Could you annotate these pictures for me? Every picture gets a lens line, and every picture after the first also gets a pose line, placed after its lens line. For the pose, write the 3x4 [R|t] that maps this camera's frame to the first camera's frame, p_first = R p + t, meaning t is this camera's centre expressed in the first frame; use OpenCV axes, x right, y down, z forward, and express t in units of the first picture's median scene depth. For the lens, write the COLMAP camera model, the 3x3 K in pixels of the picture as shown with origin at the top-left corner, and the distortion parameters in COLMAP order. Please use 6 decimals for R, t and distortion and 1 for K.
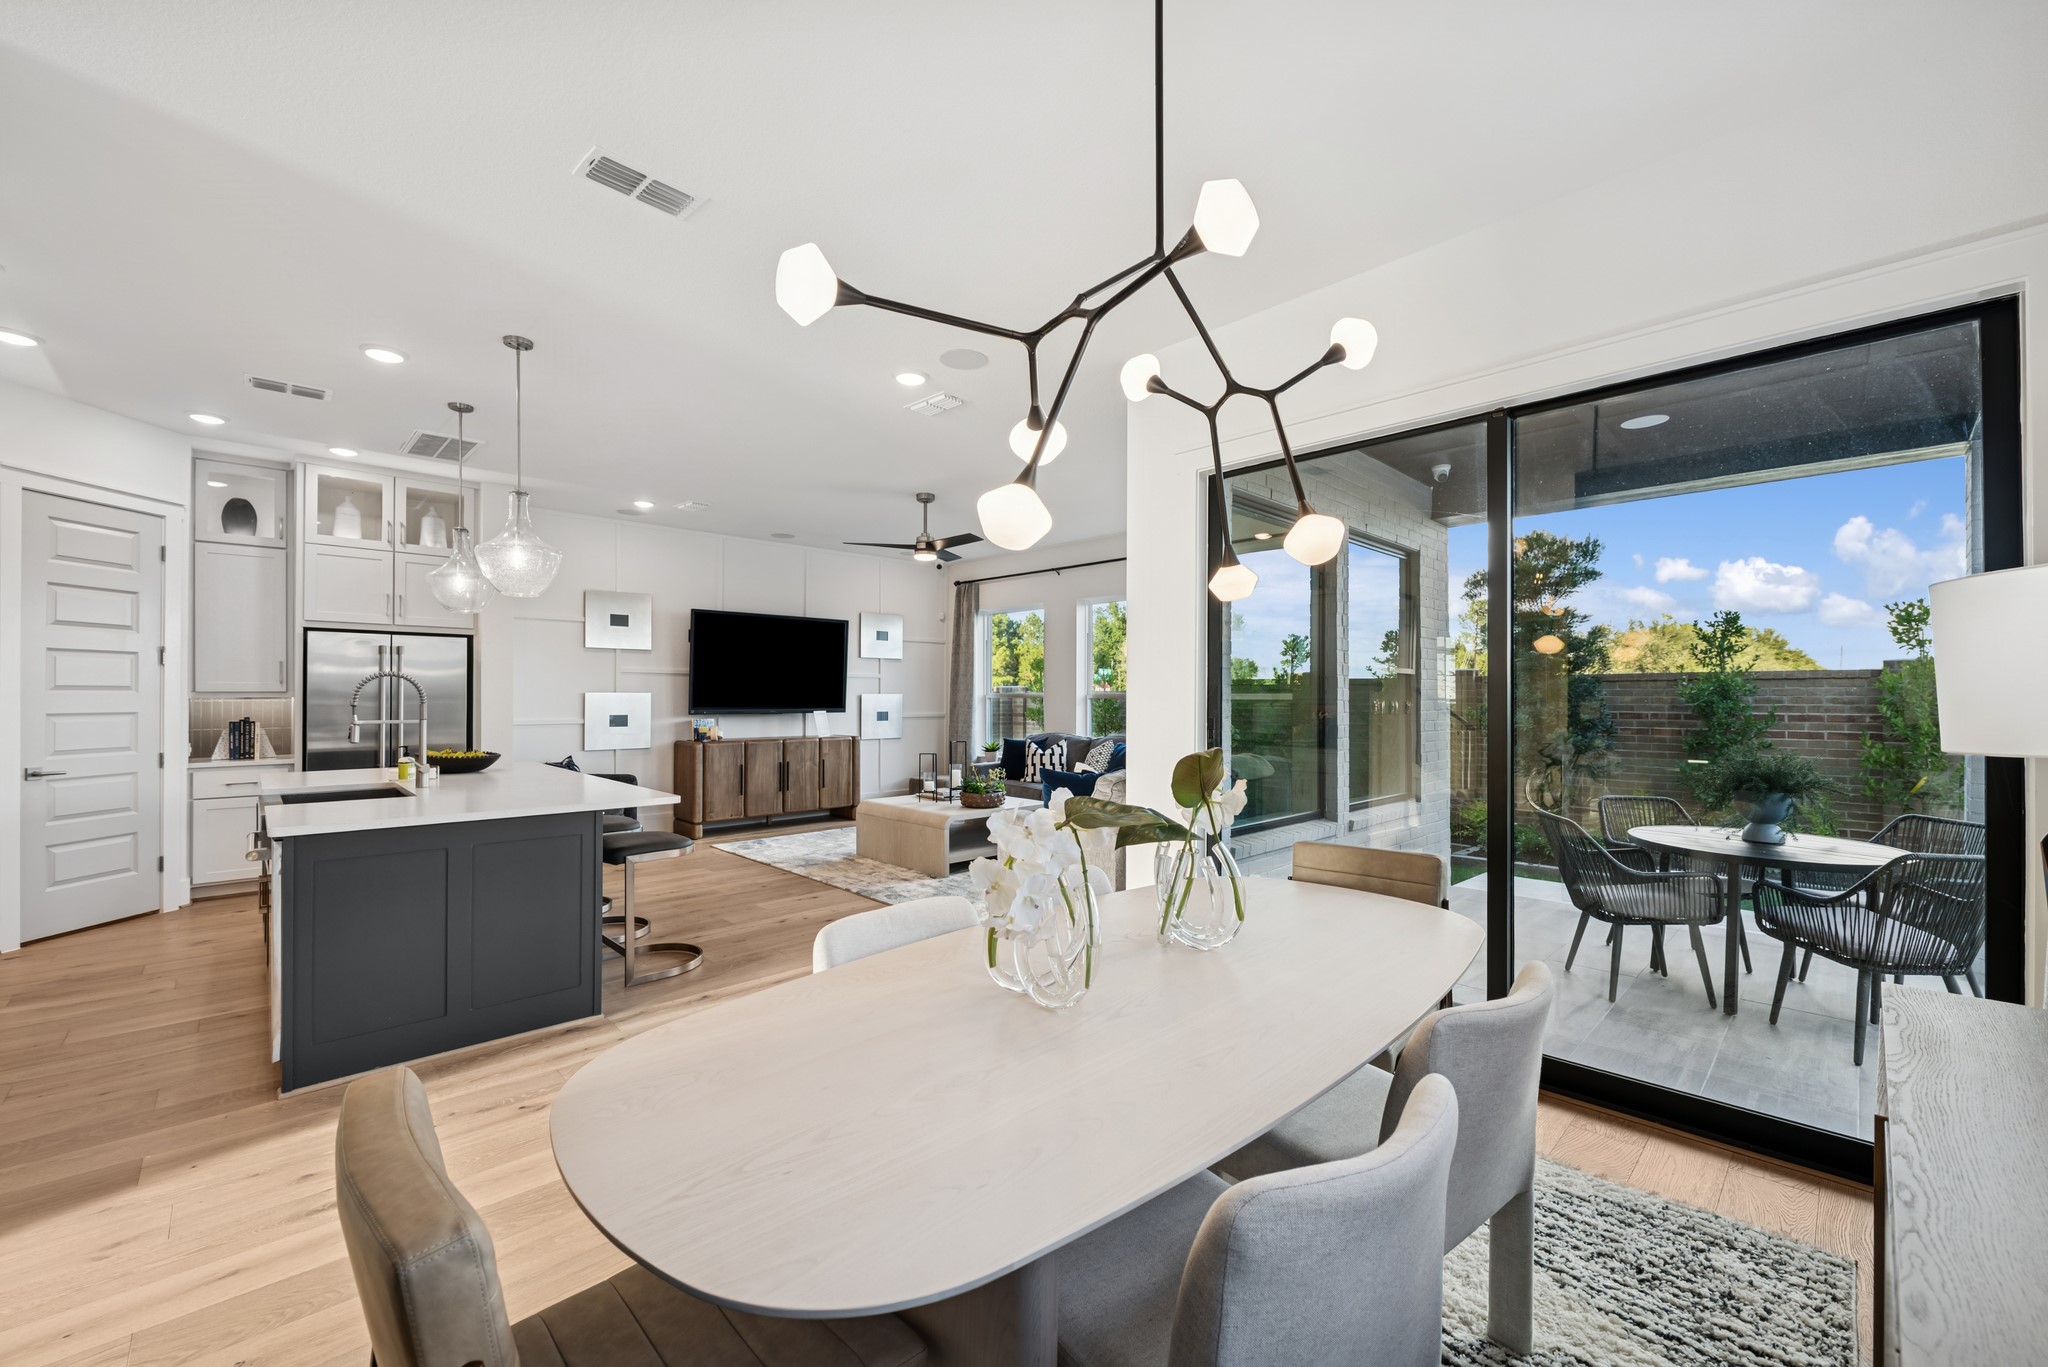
lens RADIAL K [[823.7, 0, 1036.7], [0, 823.7, 692.5], [0, 0, 1]] dist [-0.005925, -0.001001]
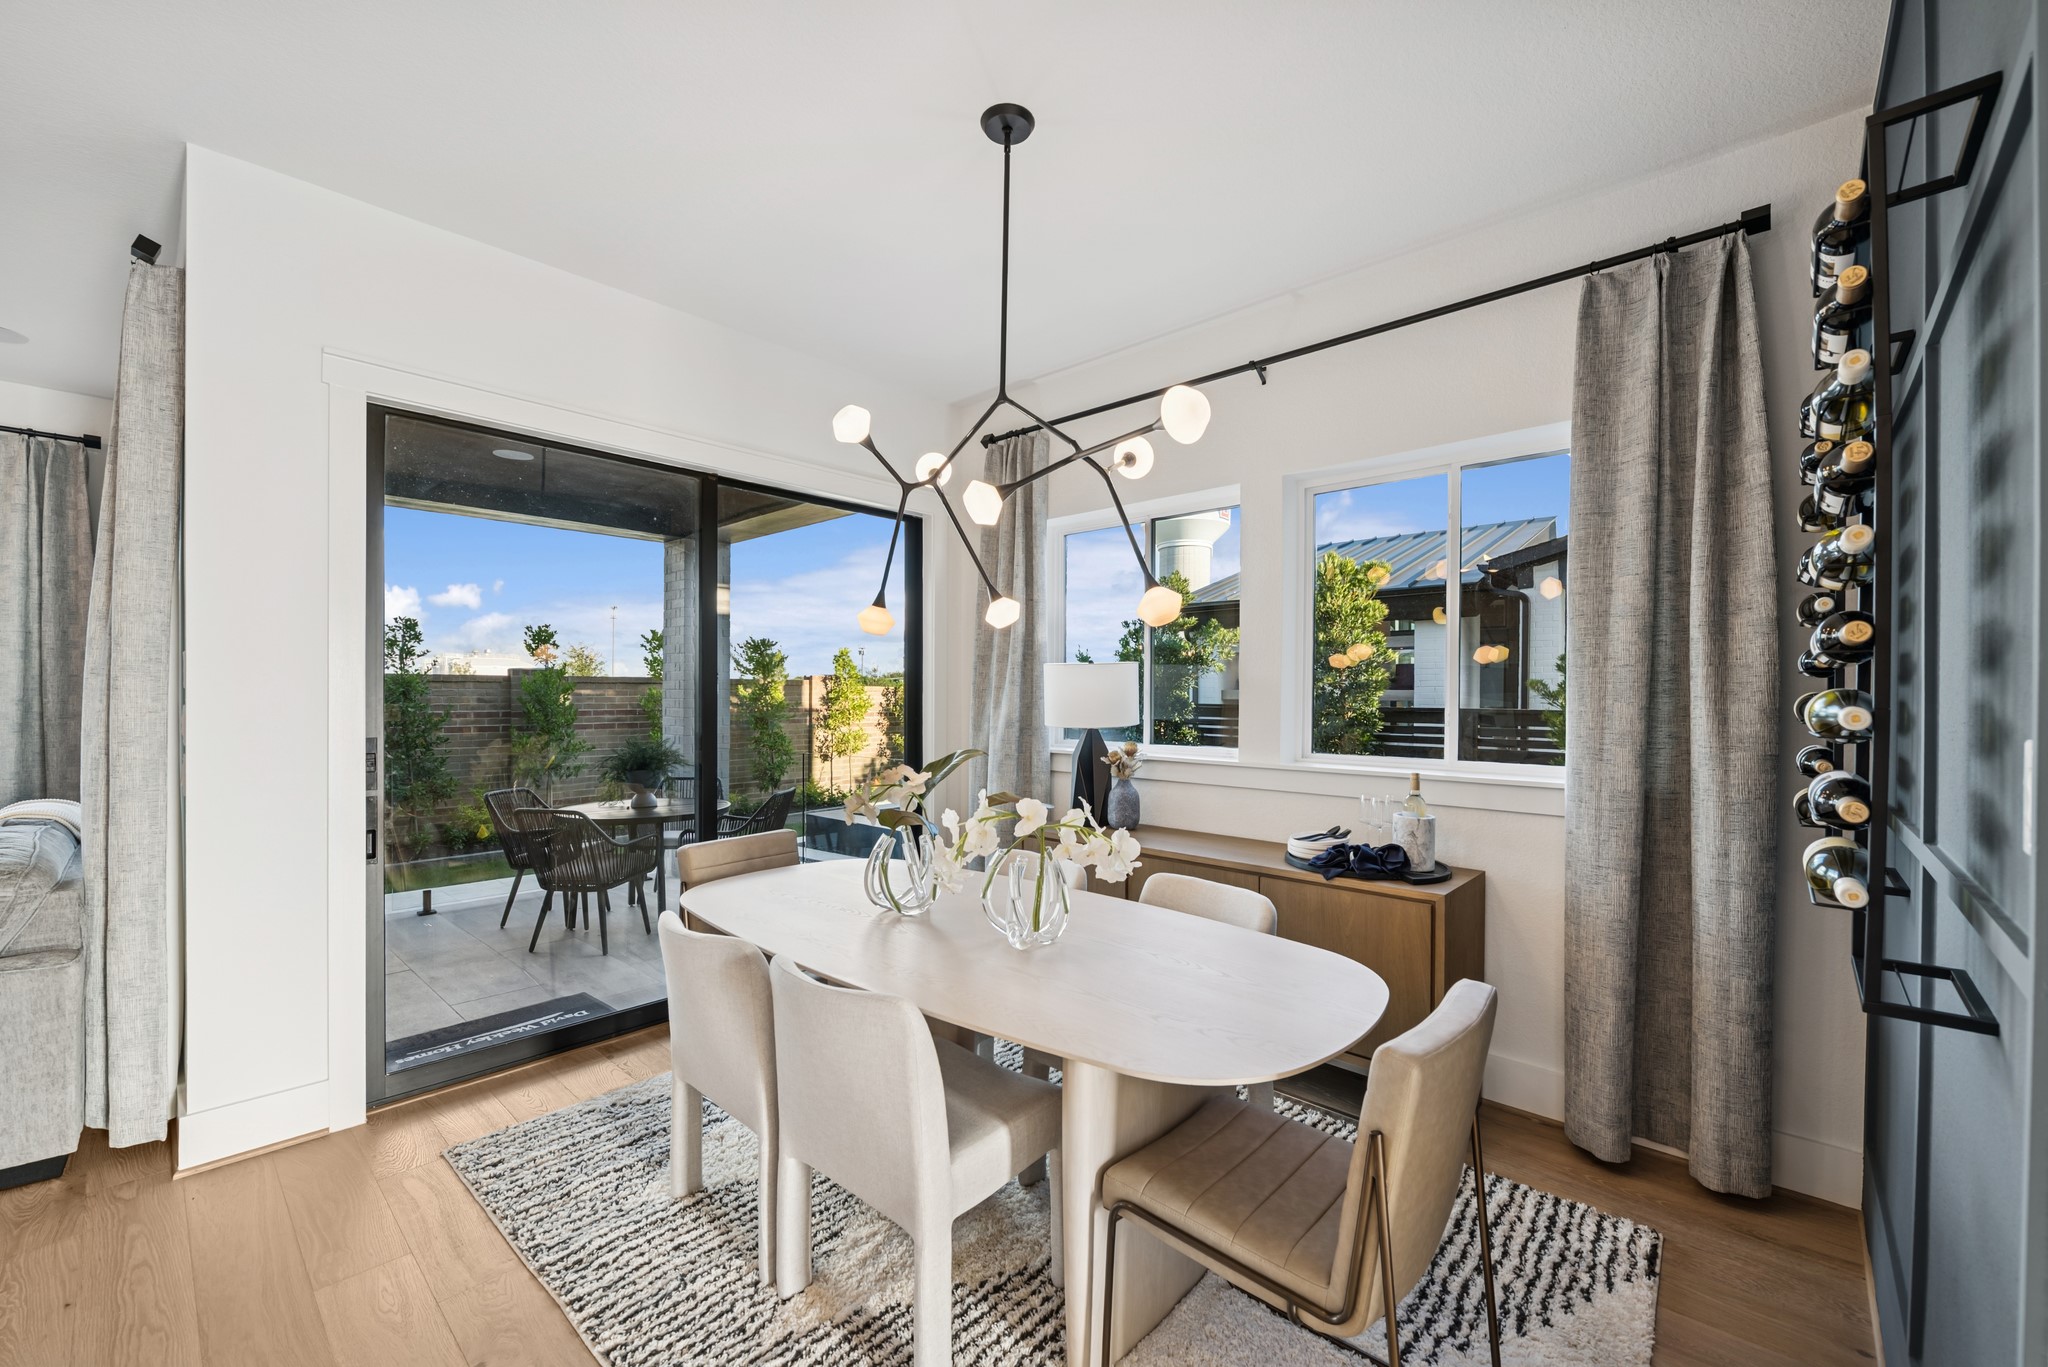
lens RADIAL K [[823.7, 0, 1040.5], [0, 823.7, 700.7], [0, 0, 1]] dist [-0.005925, -0.001001]
pose [[-0.067219, -0.008736, 0.997700, -0.256156], [-0.006837, 0.999942, 0.008295, -0.003868], [-0.997715, -0.006263, -0.067275, 0.213739]]
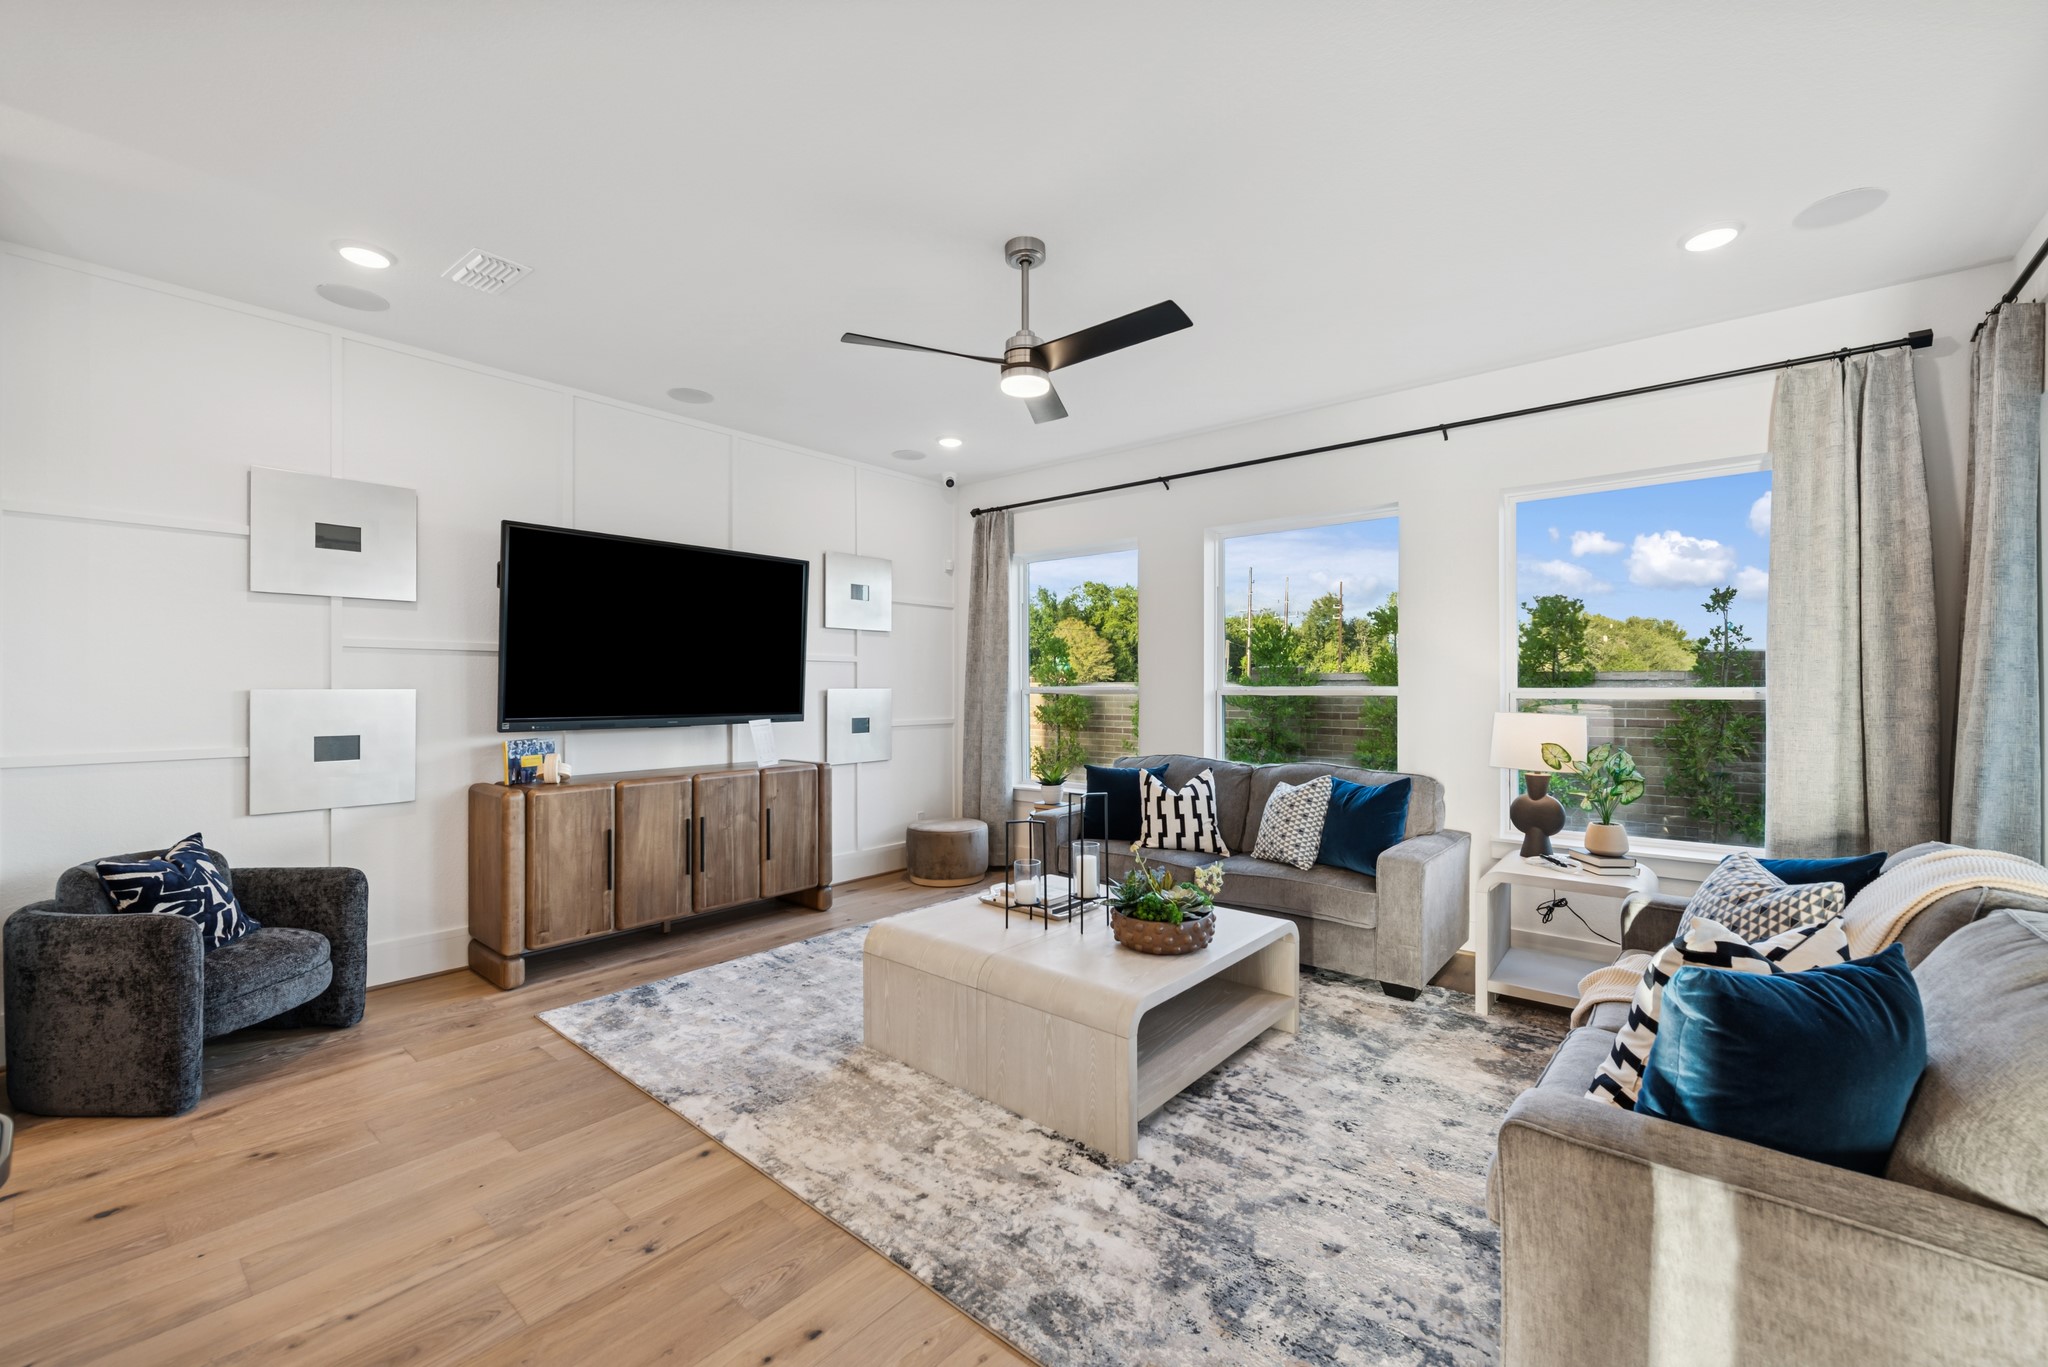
lens RADIAL K [[823.7, 0, 1026.7], [0, 823.7, 675.0], [0, 0, 1]] dist [-0.005925, -0.001001]
pose [[0.995455, -0.001678, 0.095214, -0.143932], [0.002661, 0.999944, -0.010197, -0.001807], [-0.095192, 0.010404, 0.995405, 0.450319]]
